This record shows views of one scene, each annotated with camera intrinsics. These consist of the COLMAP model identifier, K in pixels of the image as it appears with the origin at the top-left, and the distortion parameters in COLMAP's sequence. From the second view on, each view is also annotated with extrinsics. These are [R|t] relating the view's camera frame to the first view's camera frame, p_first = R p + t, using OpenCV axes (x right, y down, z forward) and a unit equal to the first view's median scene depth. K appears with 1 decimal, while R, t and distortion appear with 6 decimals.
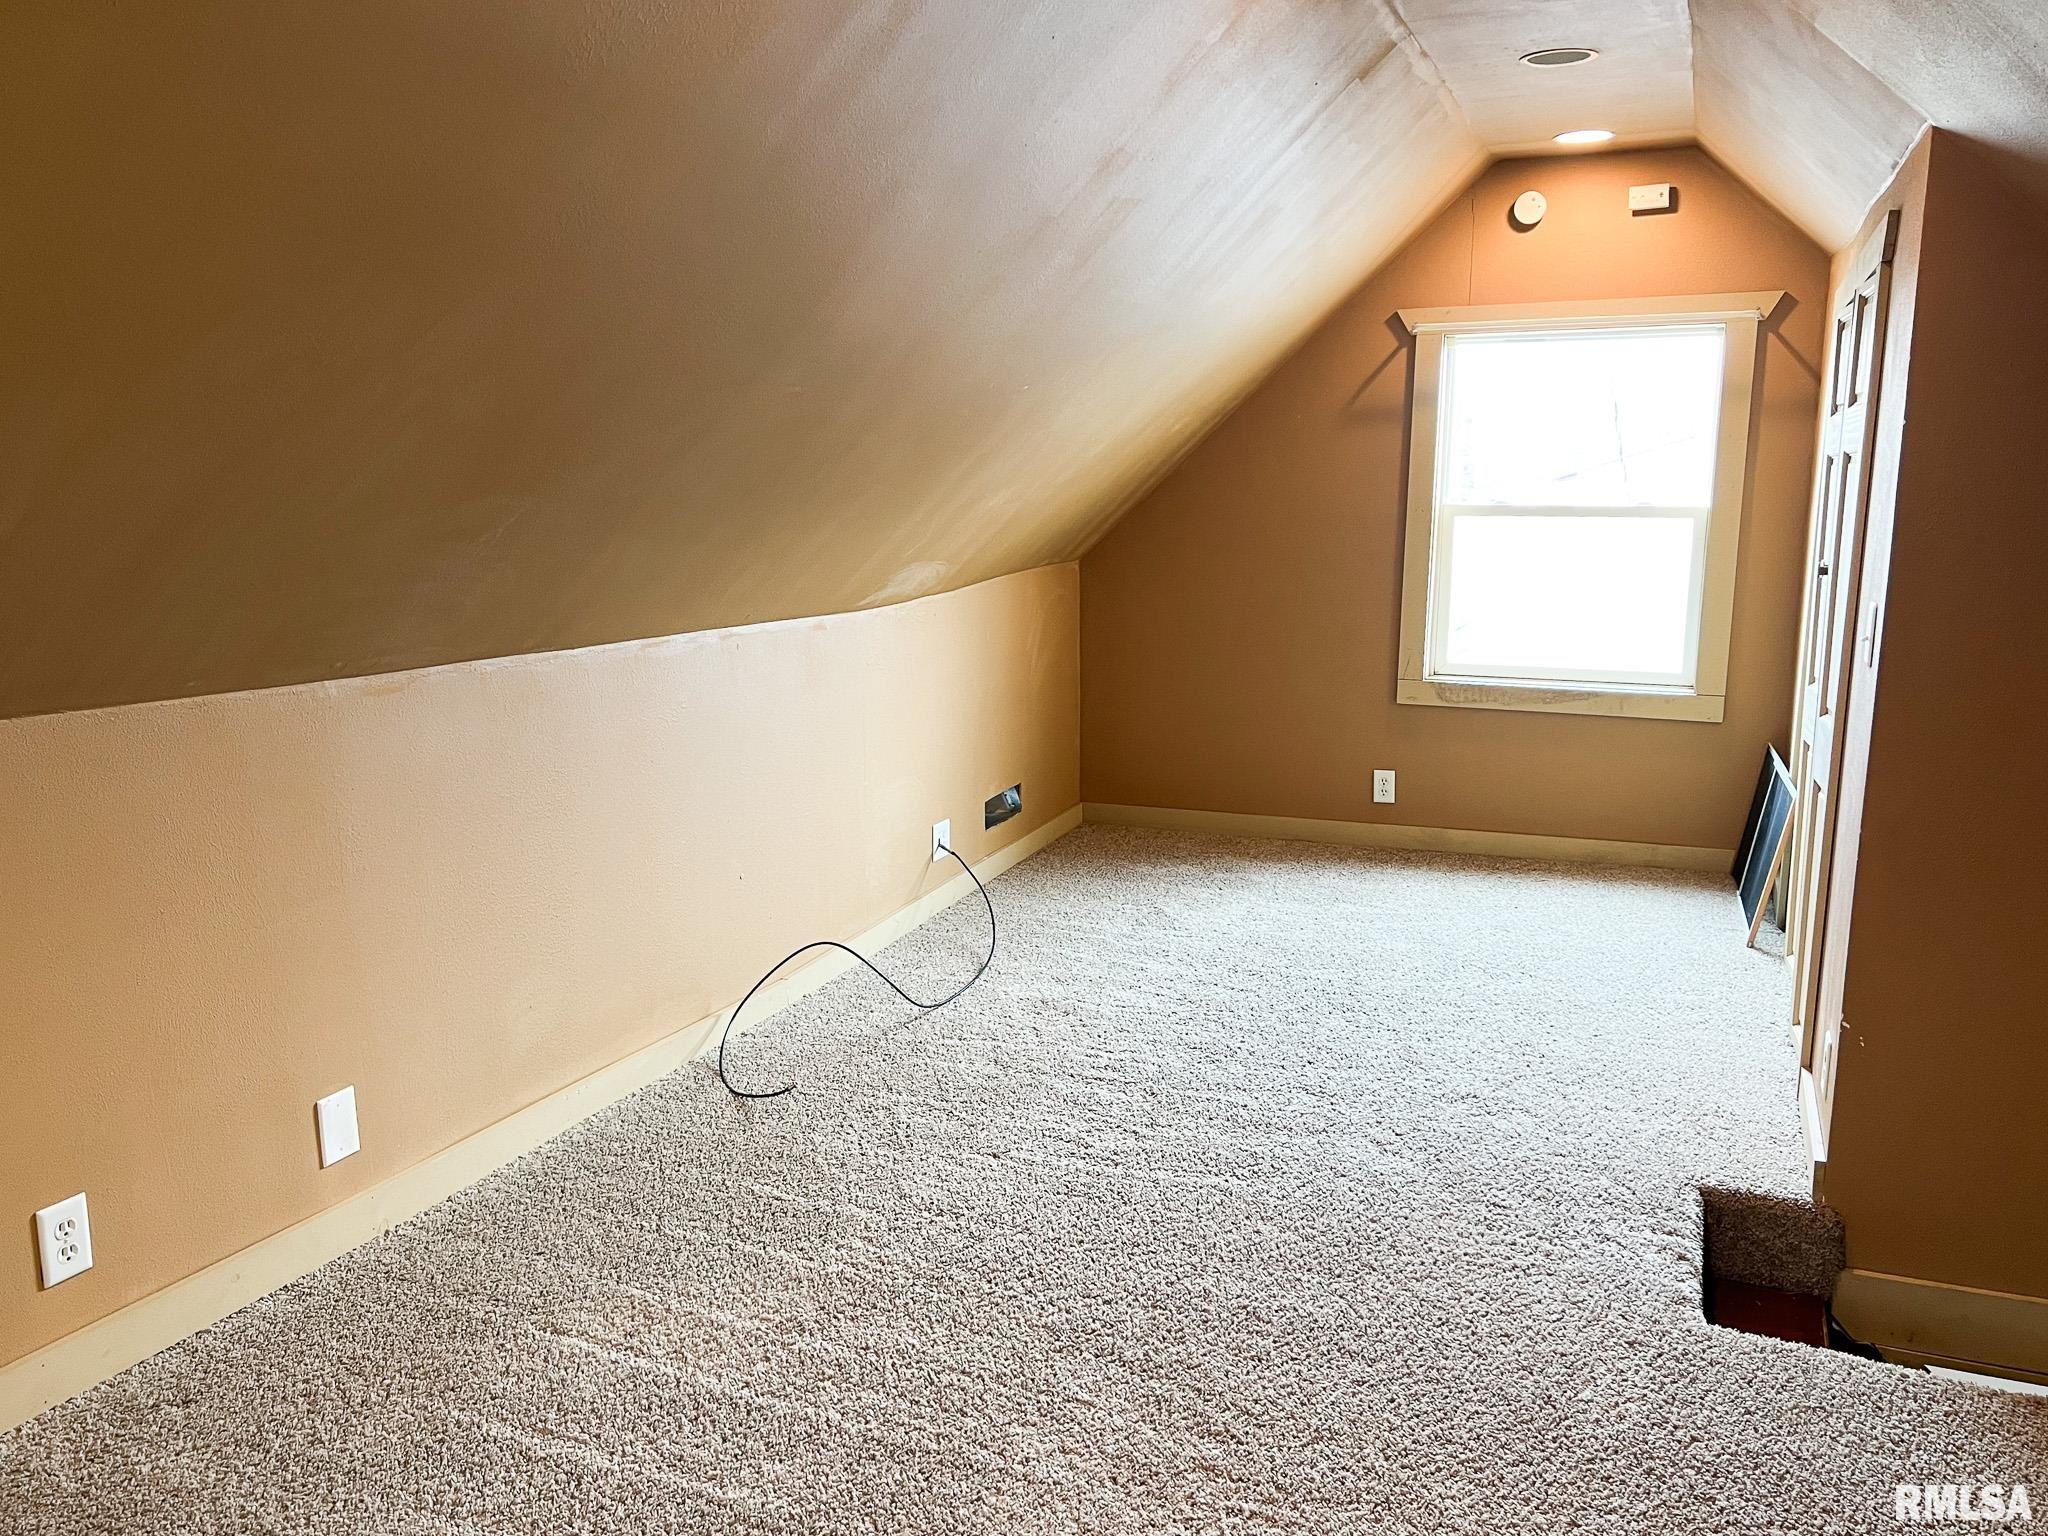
lens RADIAL K [[1598.8, 0, 1036.1], [0, 1598.8, 761.5], [0, 0, 1]] dist [0.074782, -0.090289]
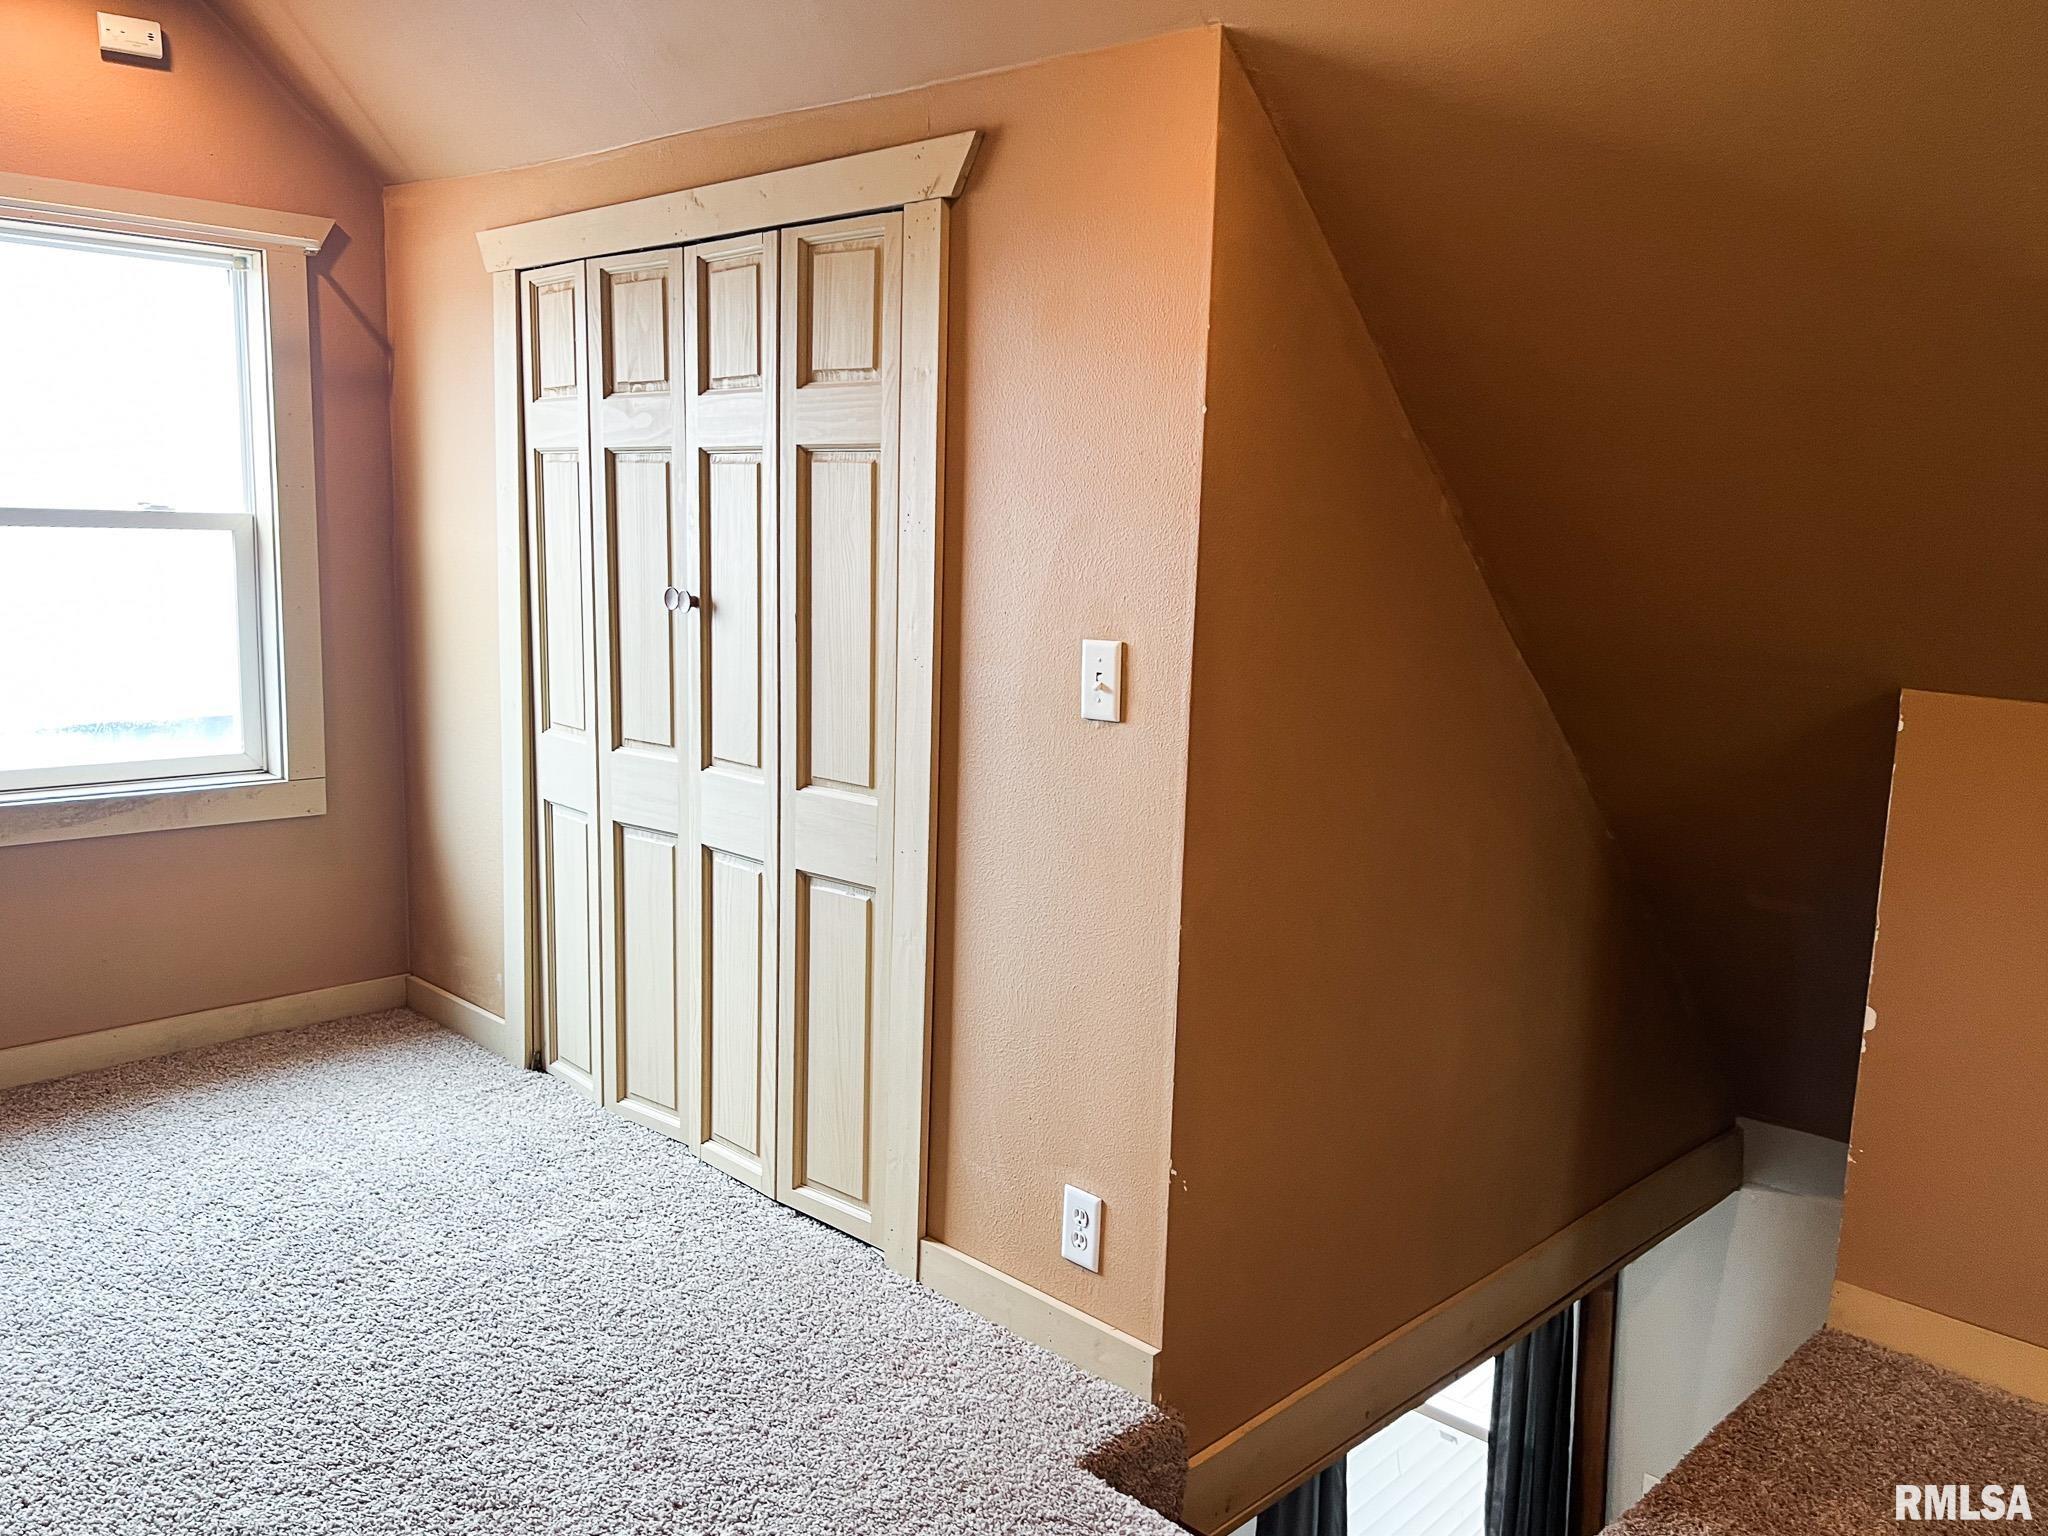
lens RADIAL K [[1598.8, 0, 1036.1], [0, 1598.8, 761.5], [0, 0, 1]] dist [0.074782, -0.090289]
pose [[0.347956, -0.127040, 0.928864, -0.135681], [0.137000, 0.987031, 0.083675, -0.064971], [-0.927447, 0.098139, 0.360847, 0.451475]]
